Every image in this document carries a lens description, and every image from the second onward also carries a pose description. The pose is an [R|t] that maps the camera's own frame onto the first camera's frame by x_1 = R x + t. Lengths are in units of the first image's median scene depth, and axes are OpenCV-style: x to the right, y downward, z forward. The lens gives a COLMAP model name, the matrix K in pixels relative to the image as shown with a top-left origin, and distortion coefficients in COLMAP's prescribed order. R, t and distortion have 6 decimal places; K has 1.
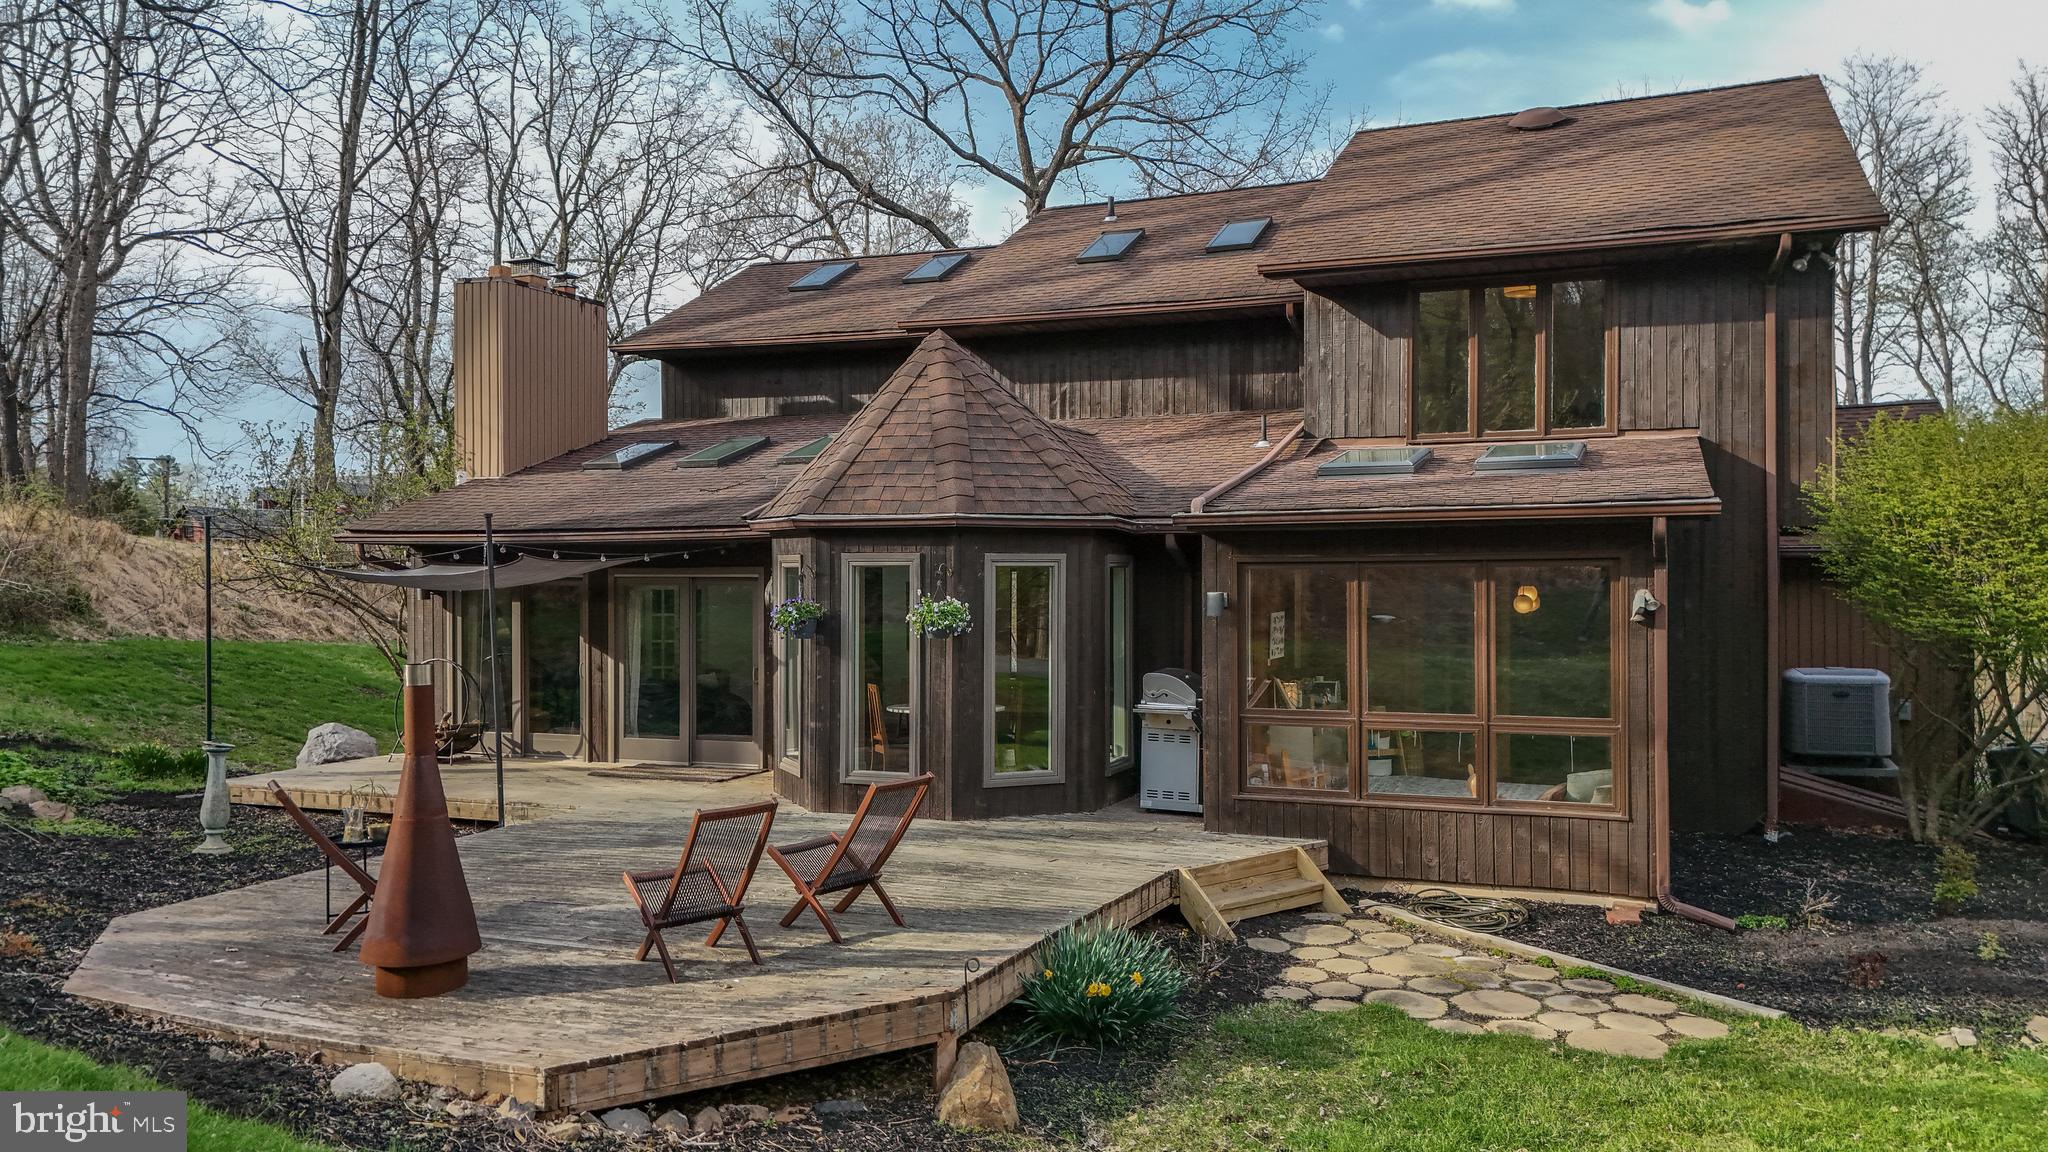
lens RADIAL K [[1505.7, 0, 1024.0], [0, 1505.7, 576.0], [0, 0, 1]] dist [0.085918, -0.083238]
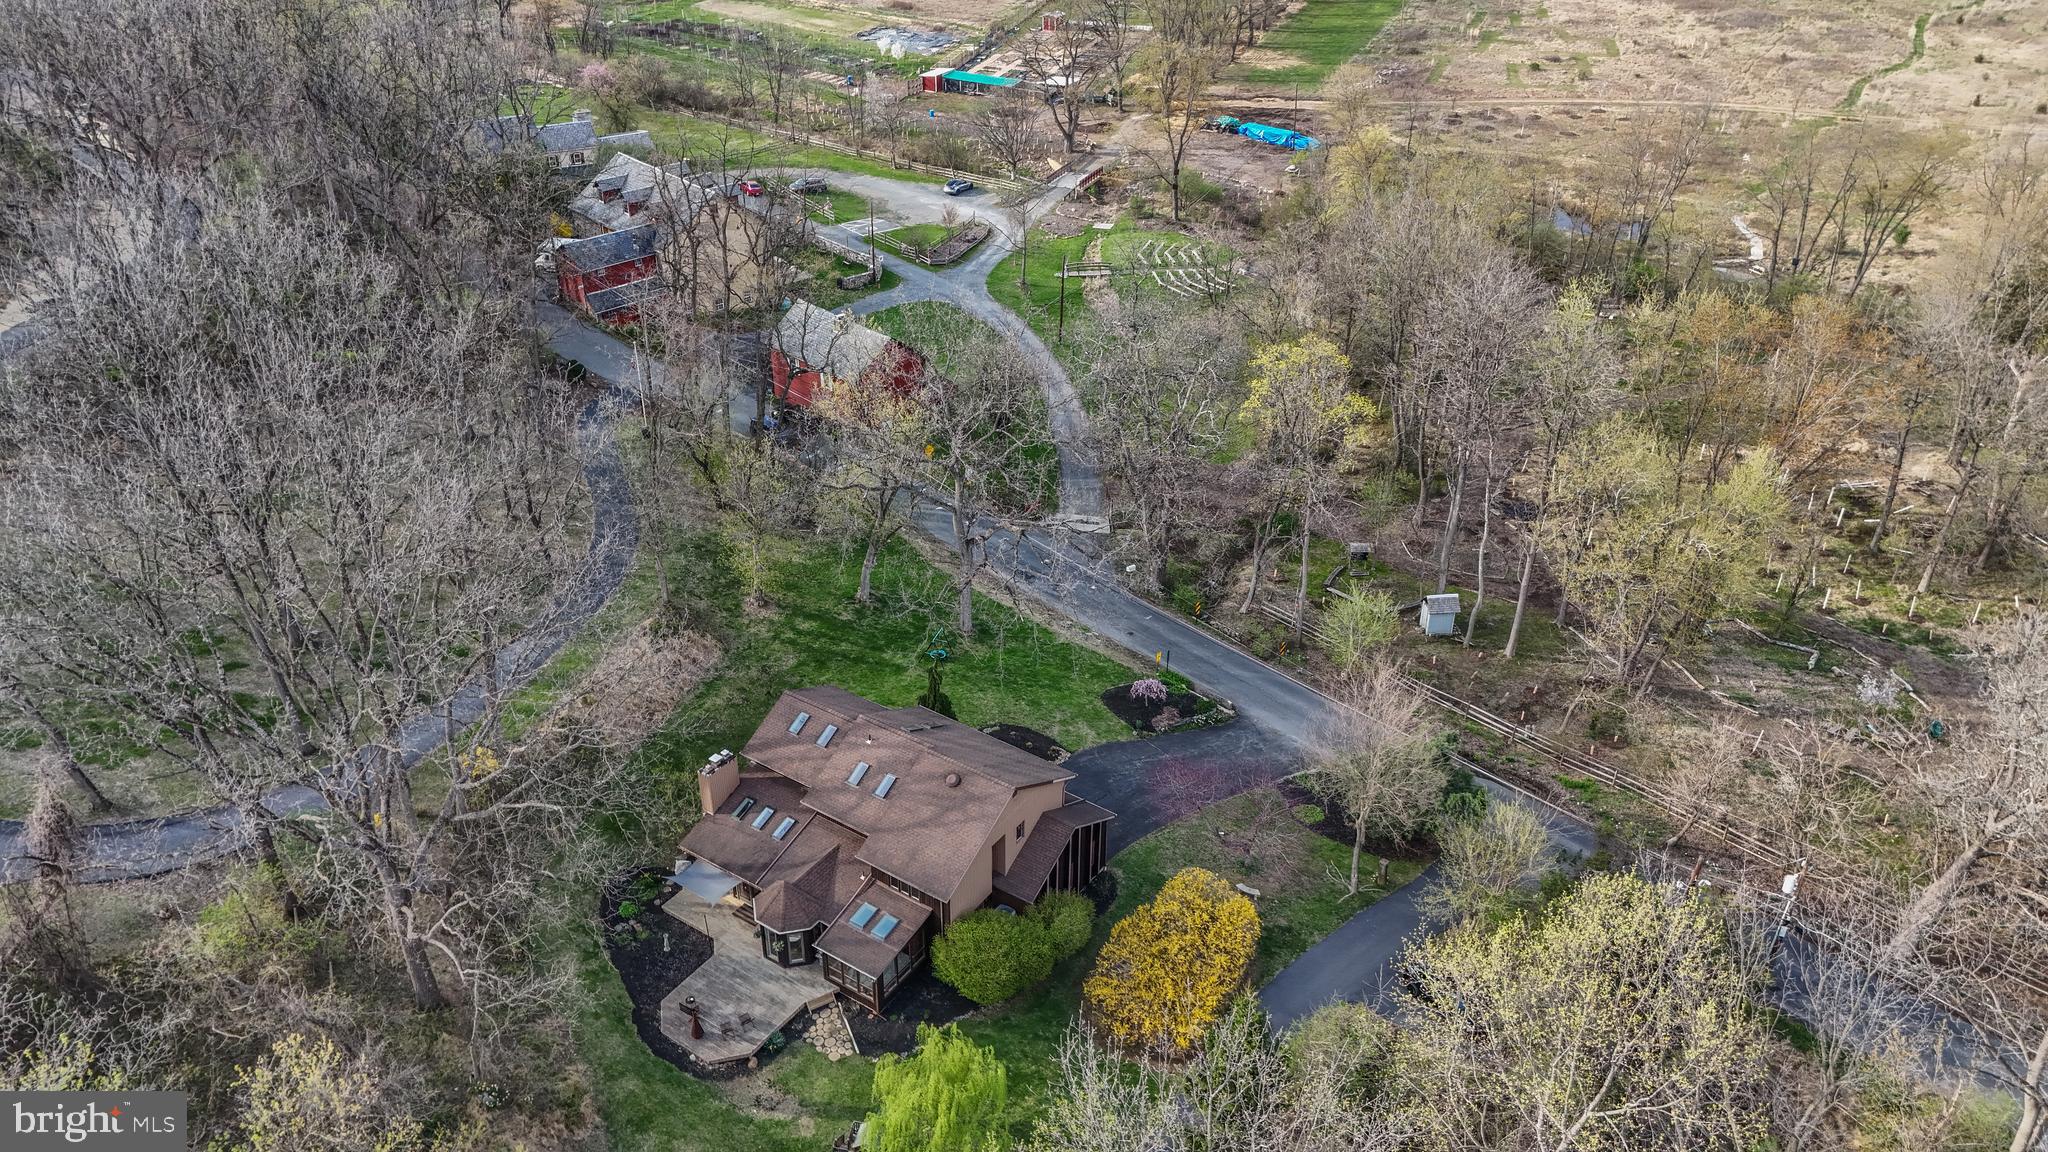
lens RADIAL K [[1505.7, 0, 1024.0], [0, 1505.7, 576.0], [0, 0, 1]] dist [0.085918, -0.083238]
pose [[0.978566, 0.114169, -0.171387, 1.962372], [-0.007671, 0.851880, 0.523680, -4.885112], [0.205789, -0.511141, 0.834497, -3.399071]]
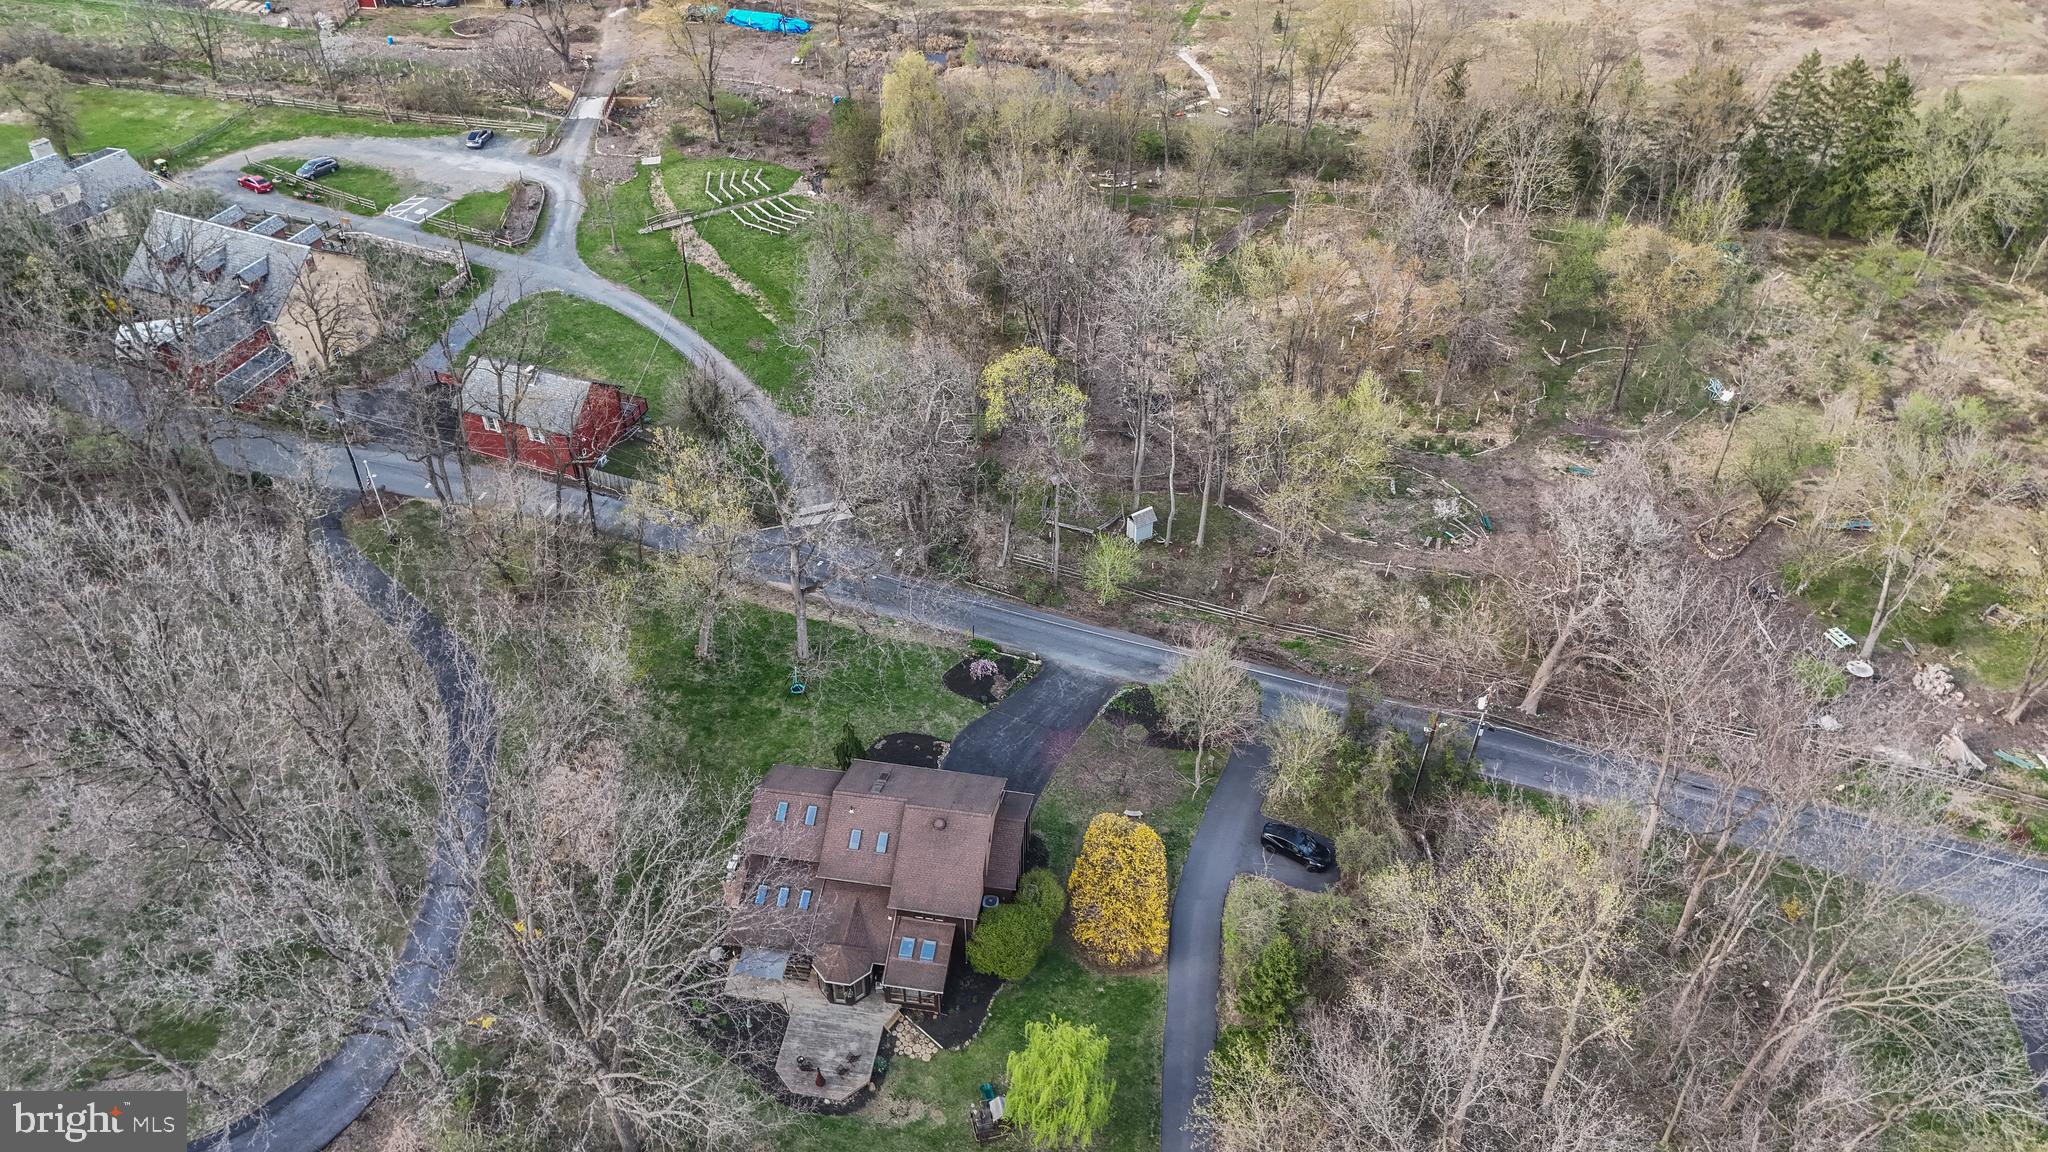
lens RADIAL K [[1505.7, 0, 1024.0], [0, 1505.7, 576.0], [0, 0, 1]] dist [0.085918, -0.083238]
pose [[0.972512, -0.143416, 0.183445, -0.333258], [-0.012442, 0.754687, 0.655968, -7.293626], [-0.232519, -0.640219, 0.732157, -3.794945]]
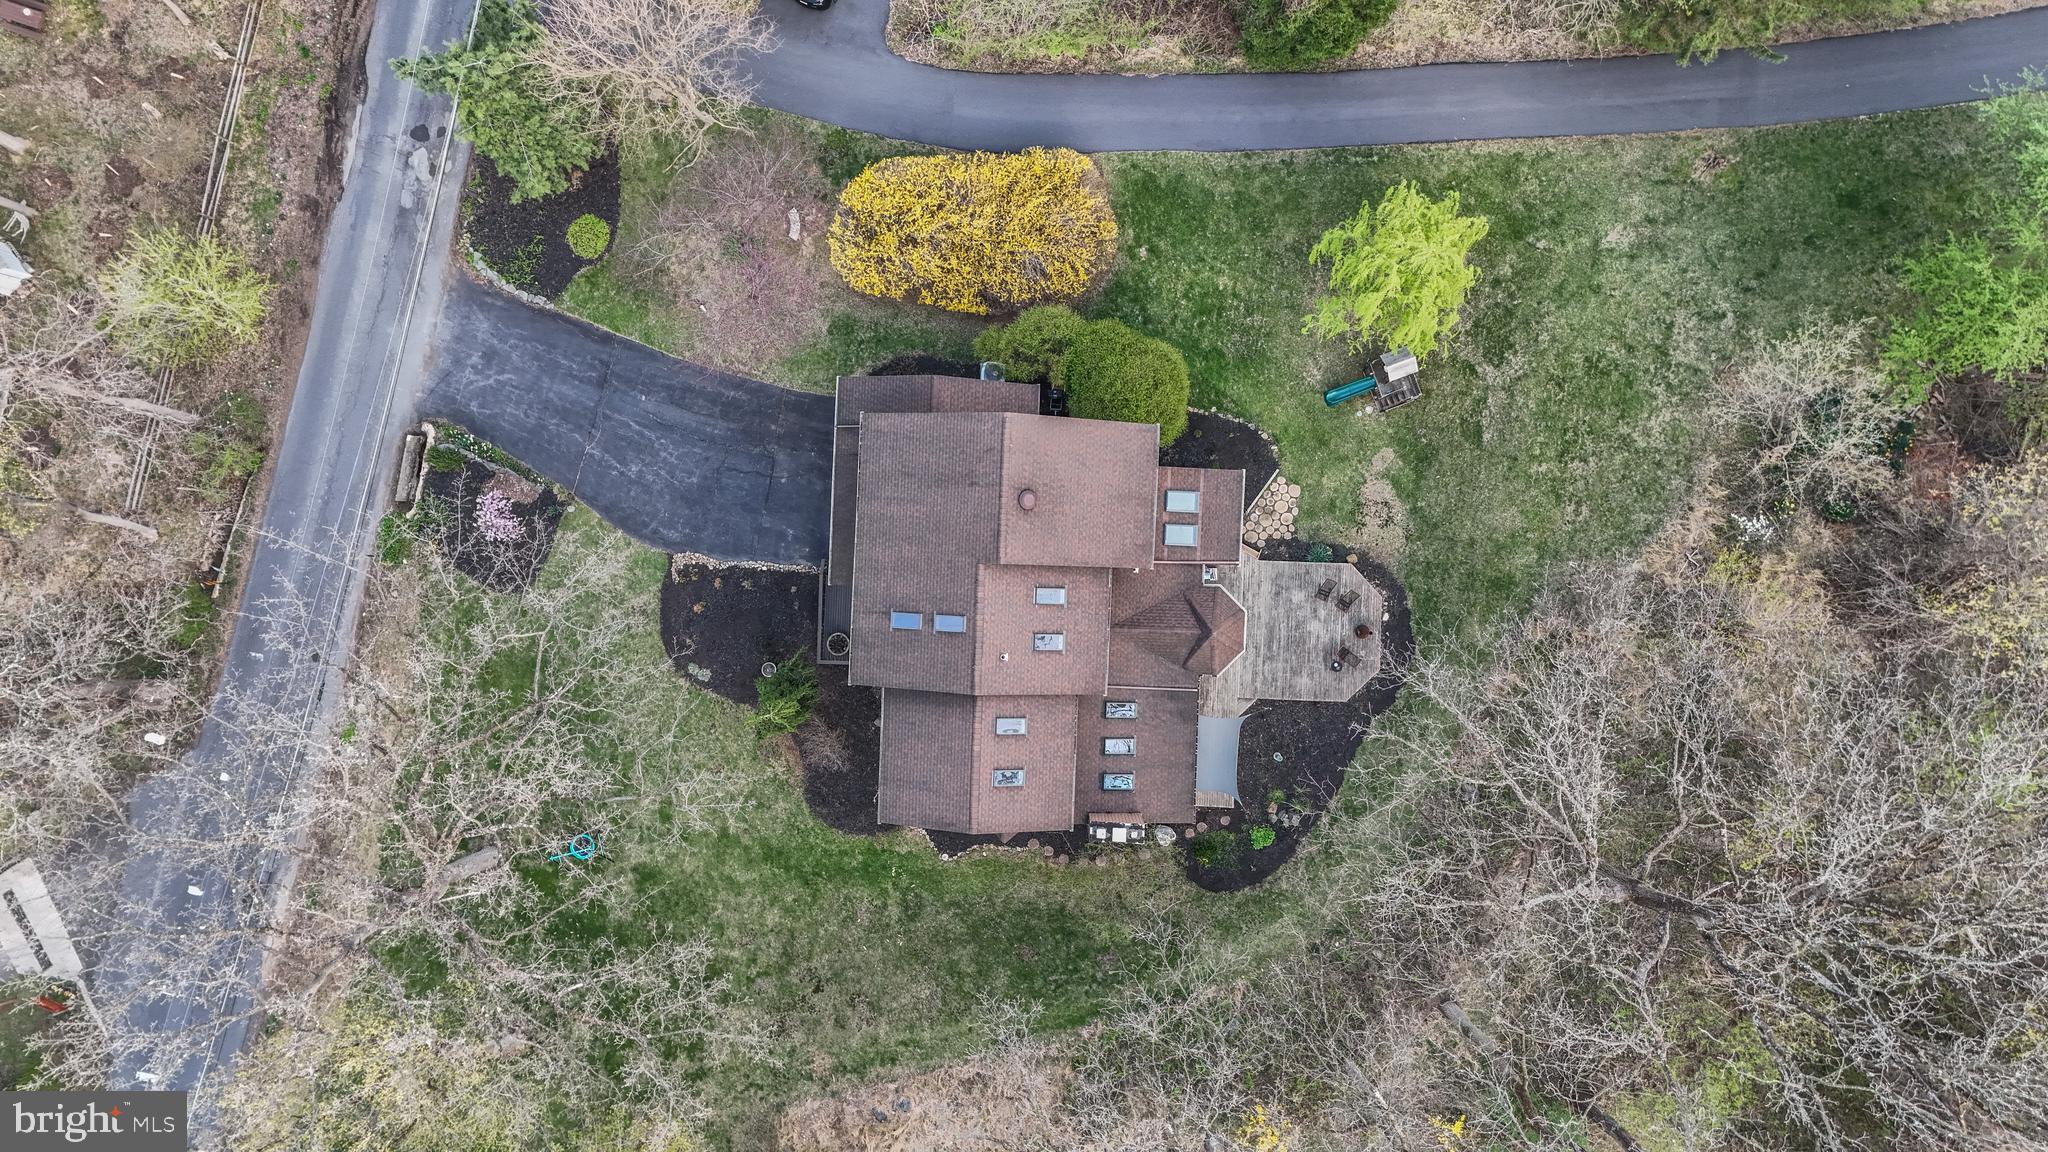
lens RADIAL K [[1505.7, 0, 1024.0], [0, 1505.7, 576.0], [0, 0, 1]] dist [0.085918, -0.083238]
pose [[-0.342321, -0.939555, 0.007332, 0.307107], [0.012367, 0.003297, 0.999918, -5.572291], [-0.939502, 0.342383, 0.010491, 1.803772]]
